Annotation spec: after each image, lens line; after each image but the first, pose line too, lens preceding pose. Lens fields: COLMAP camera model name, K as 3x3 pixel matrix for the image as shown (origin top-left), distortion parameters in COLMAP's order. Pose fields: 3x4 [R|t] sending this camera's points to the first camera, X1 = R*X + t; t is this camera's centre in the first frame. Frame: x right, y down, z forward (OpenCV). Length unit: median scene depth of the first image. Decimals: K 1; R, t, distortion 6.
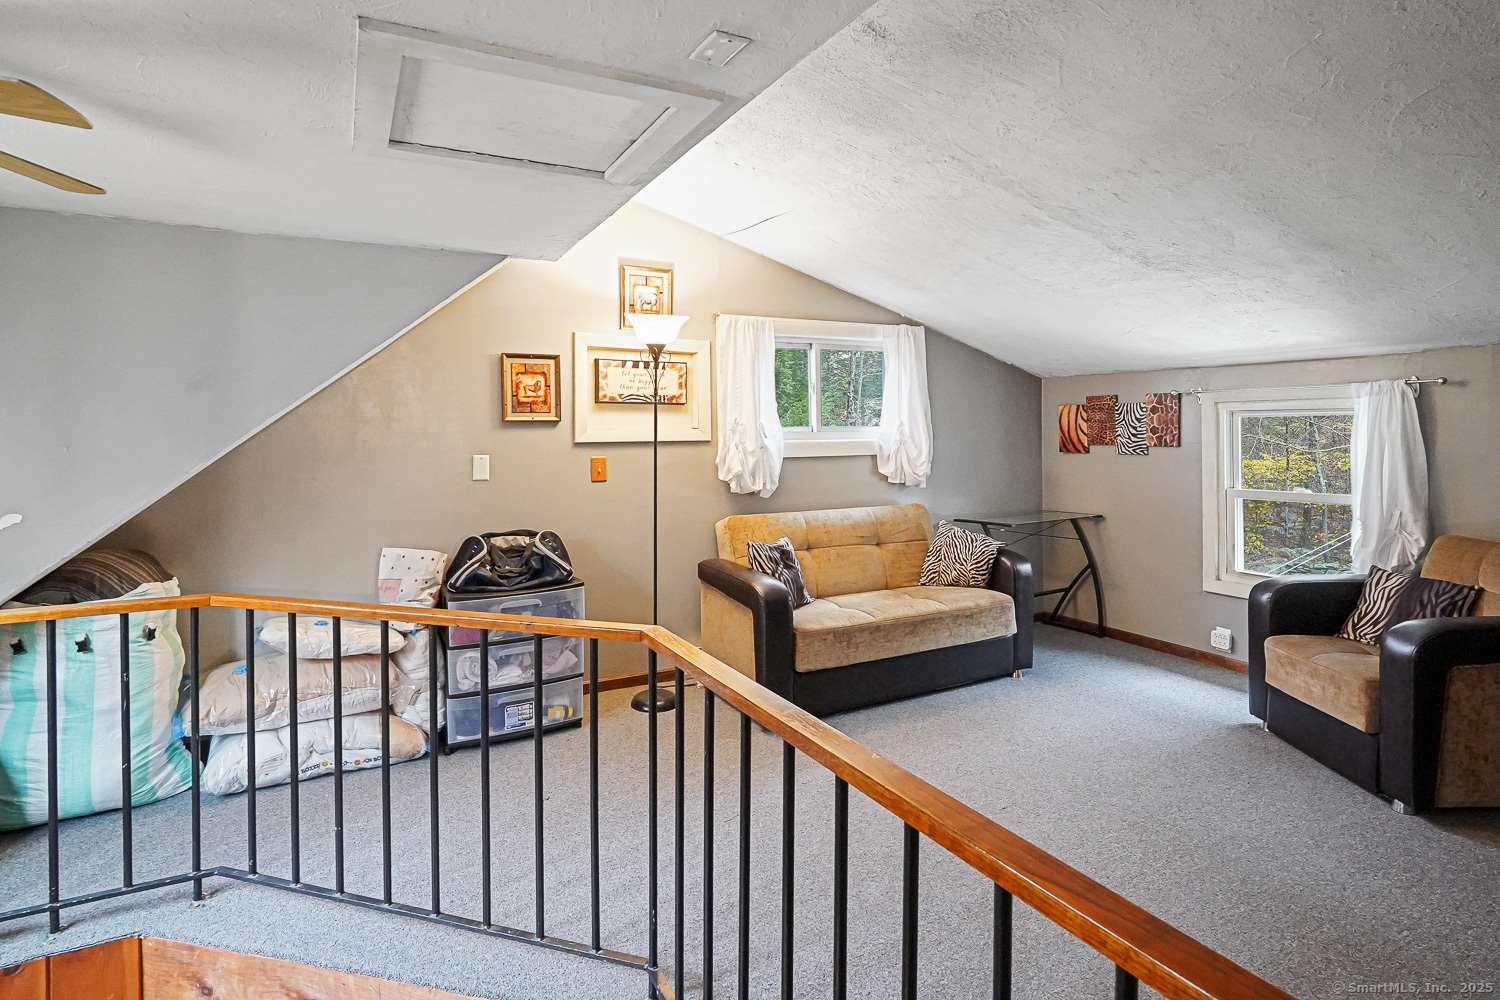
lens RADIAL K [[814.4, 0, 740.0], [0, 814.4, 421.9], [0, 0, 1]] dist [-0.001133, 0.000436]
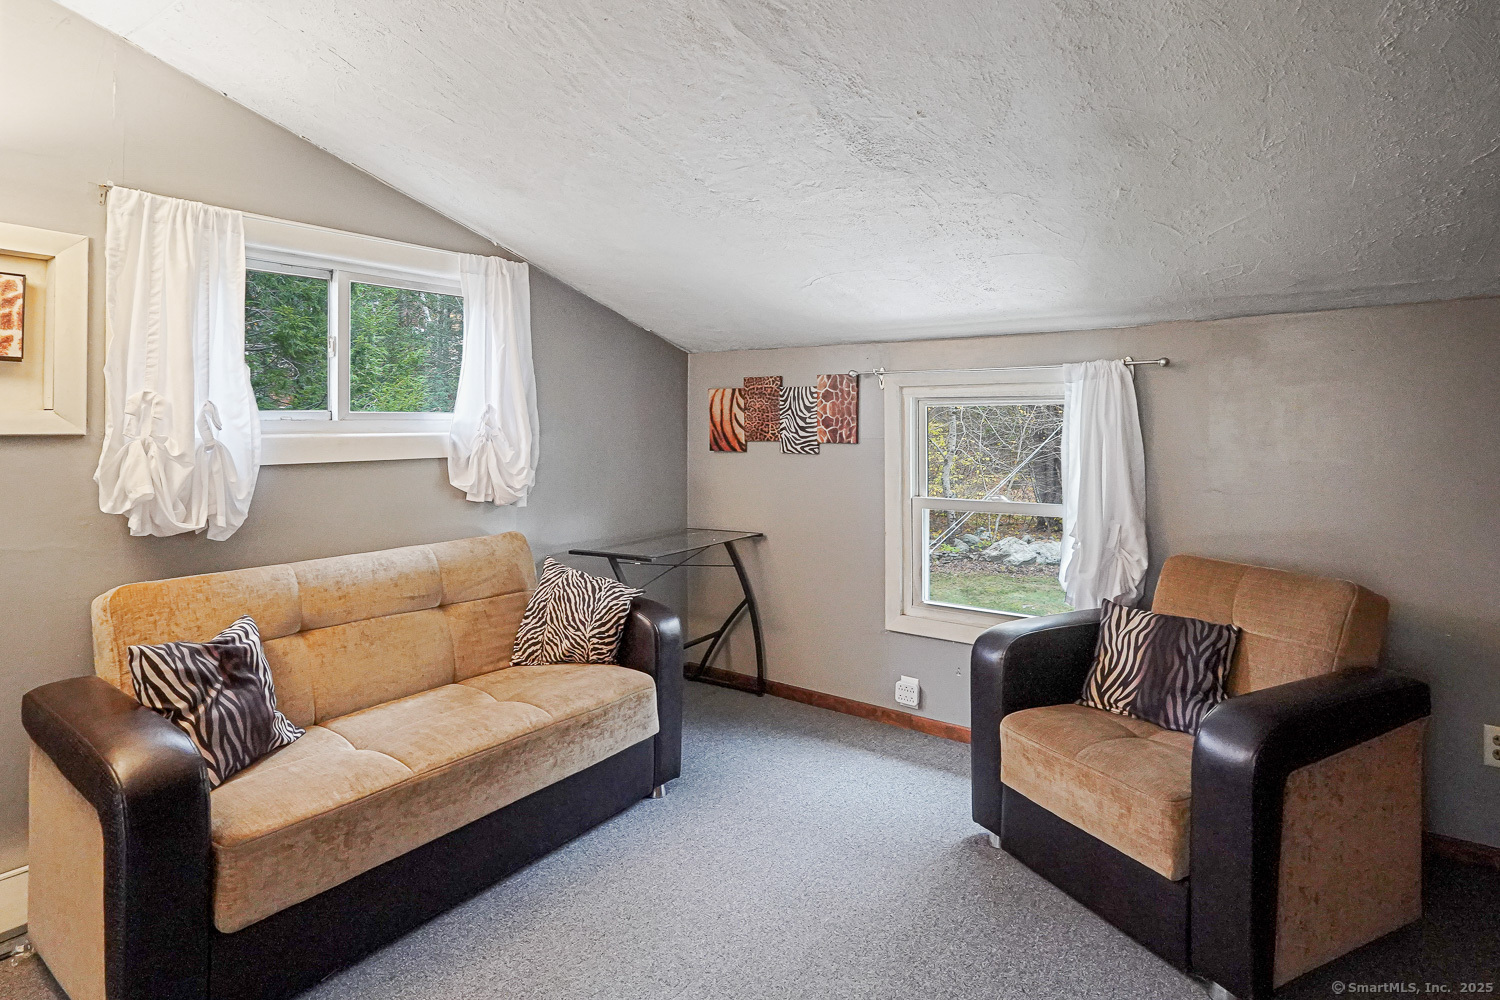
lens RADIAL K [[814.4, 0, 740.0], [0, 814.4, 421.9], [0, 0, 1]] dist [-0.001133, 0.000436]
pose [[0.902109, 0.008257, 0.431429, 0.111053], [-0.011106, 0.999930, 0.004085, 0.008520], [-0.431365, -0.008477, 0.902137, 0.372182]]
